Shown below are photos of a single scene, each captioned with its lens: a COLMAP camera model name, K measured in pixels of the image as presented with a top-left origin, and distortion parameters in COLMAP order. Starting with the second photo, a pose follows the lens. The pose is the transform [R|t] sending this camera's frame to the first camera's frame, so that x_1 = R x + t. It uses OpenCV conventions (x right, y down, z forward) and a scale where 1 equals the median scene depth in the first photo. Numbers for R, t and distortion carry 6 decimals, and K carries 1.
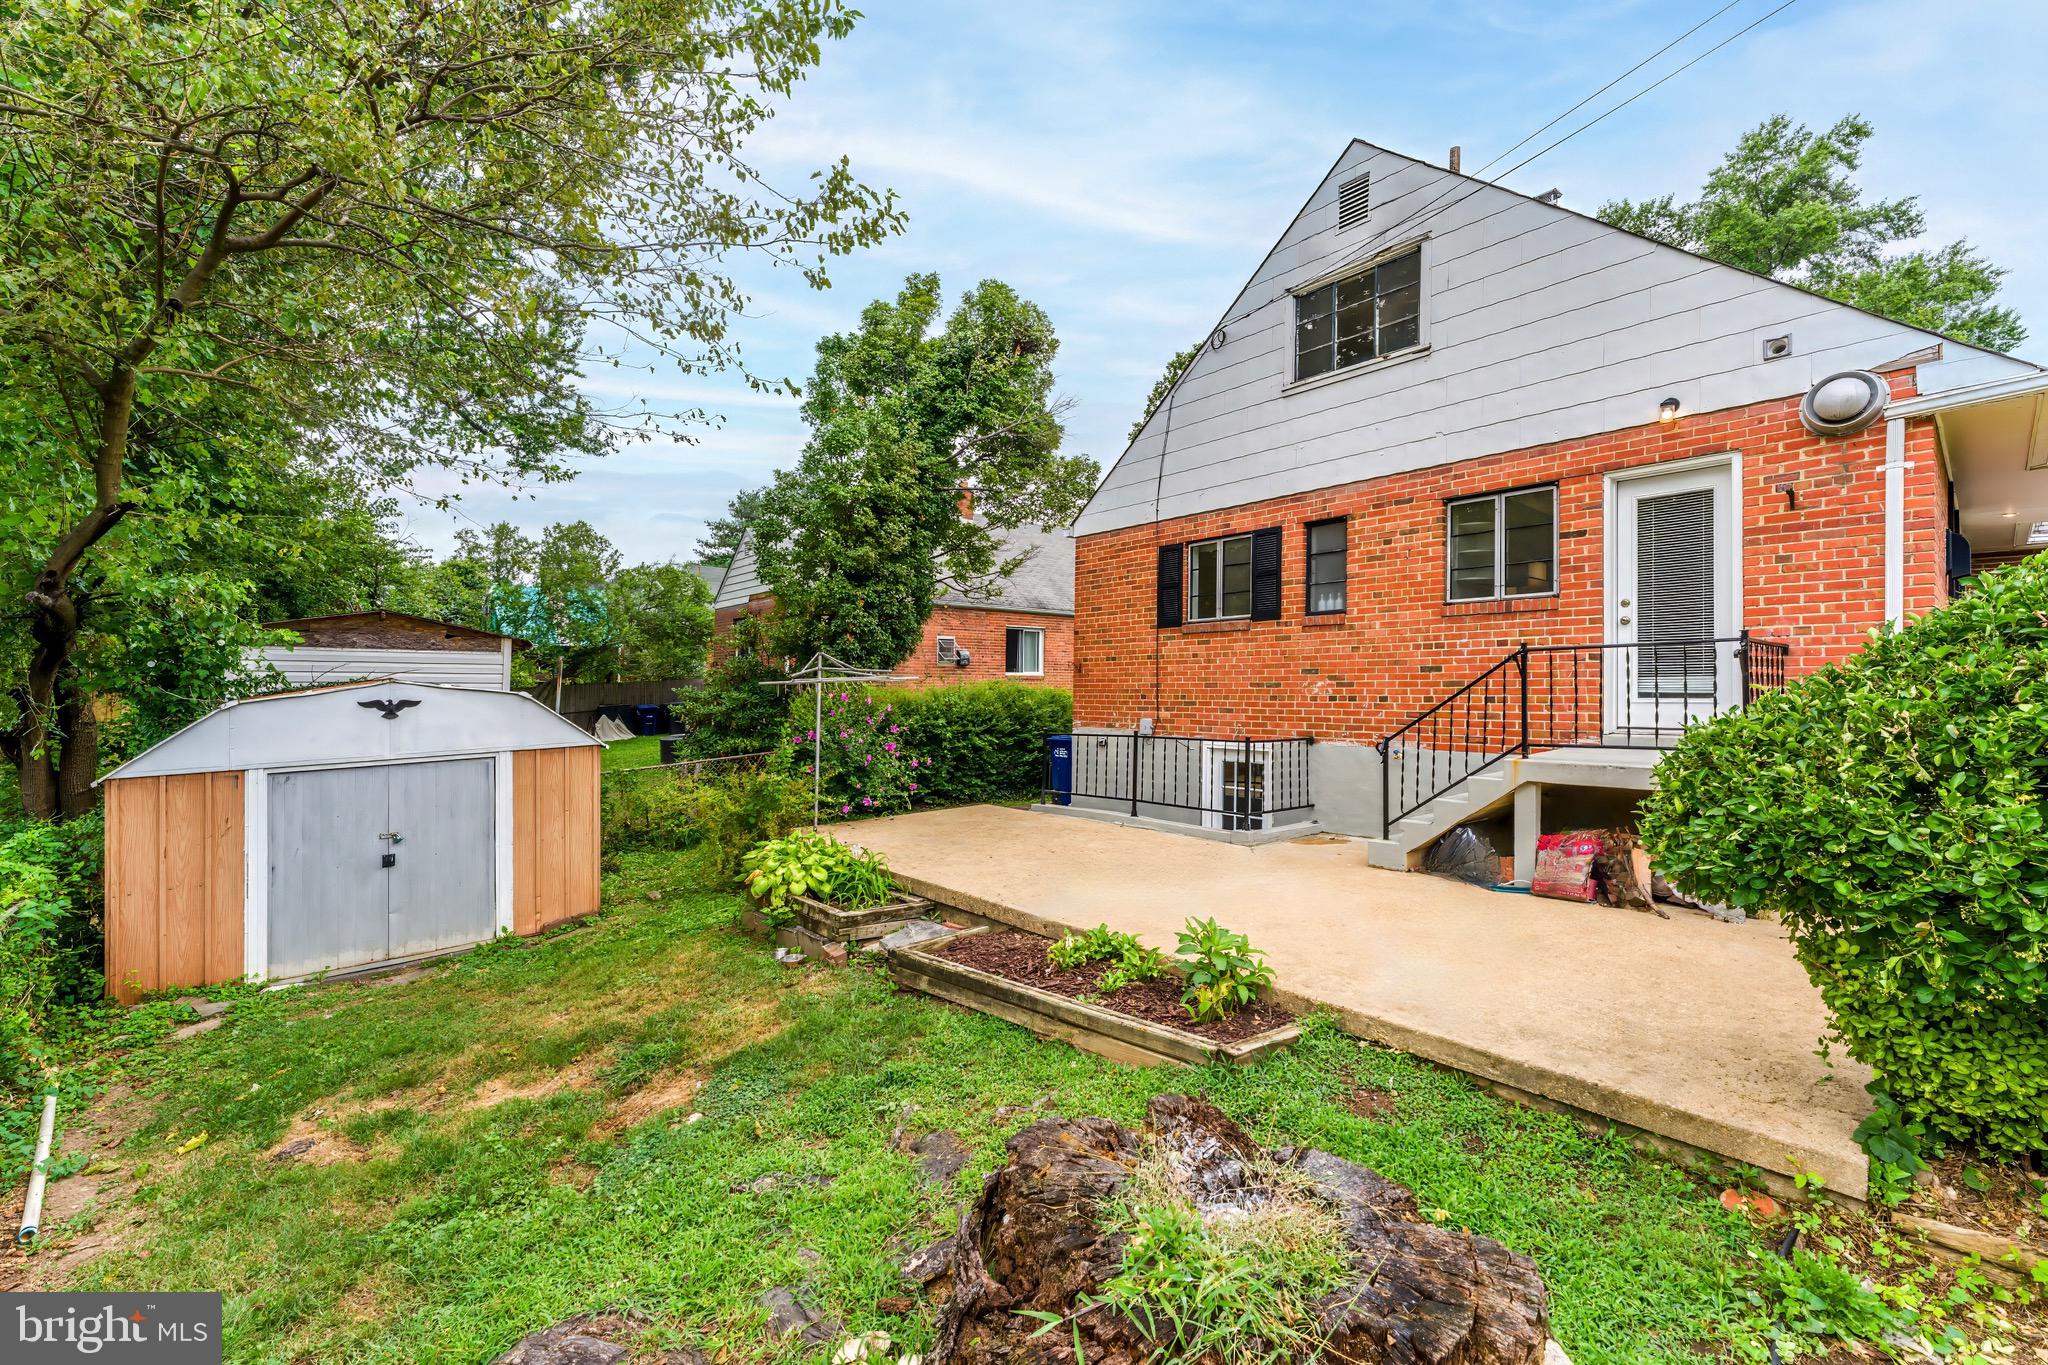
lens RADIAL K [[829.9, 0, 1030.2], [0, 829.9, 666.5], [0, 0, 1]] dist [0.000699, 0.000058]
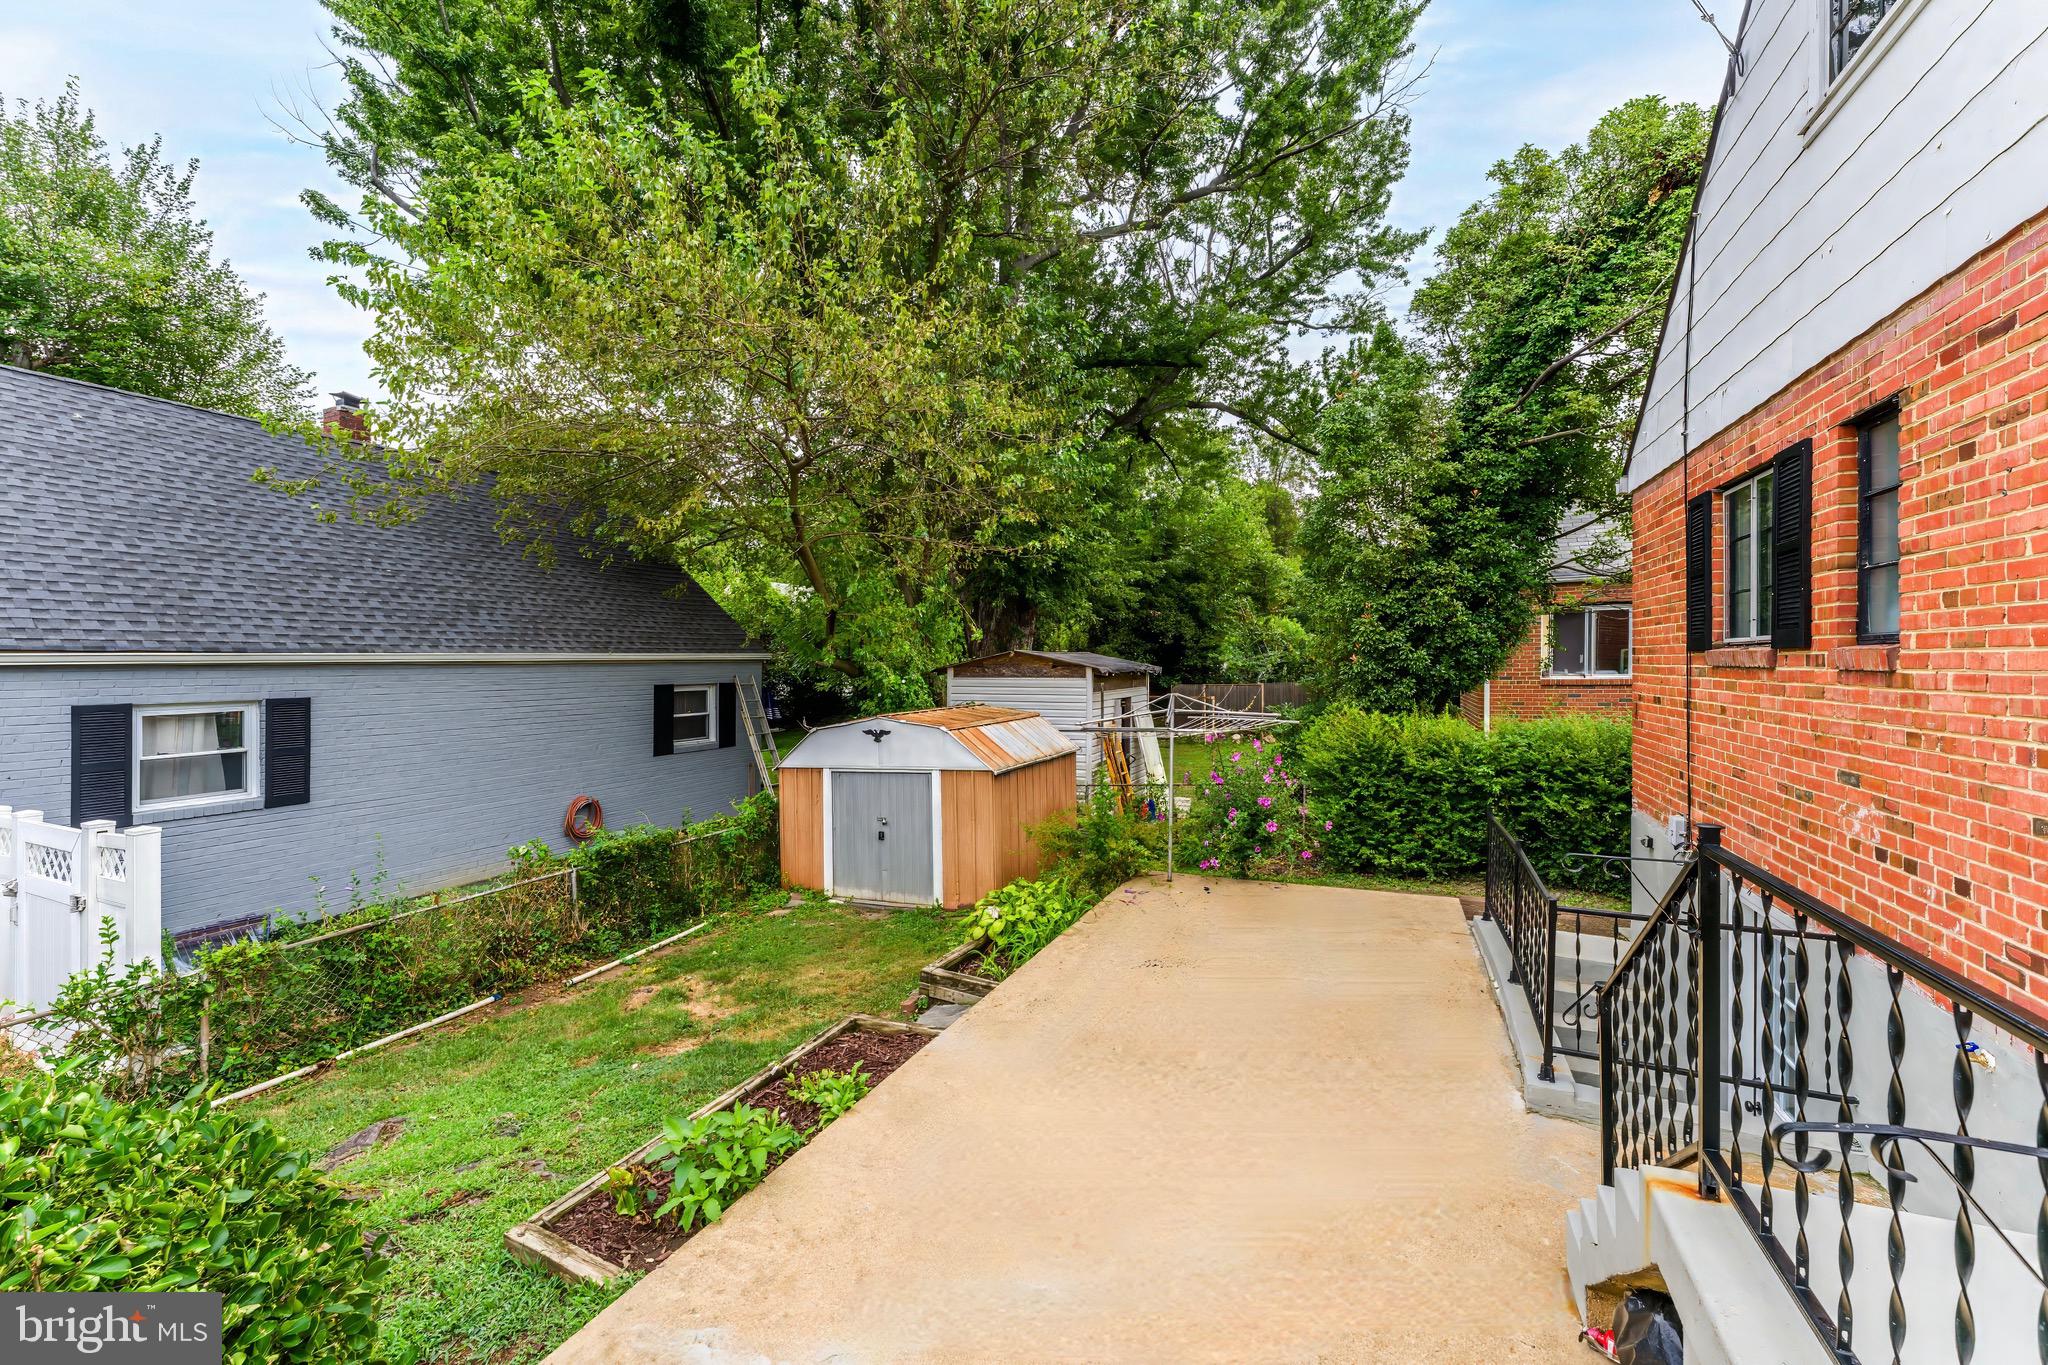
lens RADIAL K [[829.9, 0, 1030.2], [0, 829.9, 666.5], [0, 0, 1]] dist [0.000699, 0.000058]
pose [[0.443457, 0.003165, -0.896290, 0.701886], [0.030106, 0.999377, 0.018425, -0.094067], [0.895790, -0.035155, 0.443086, 0.585562]]
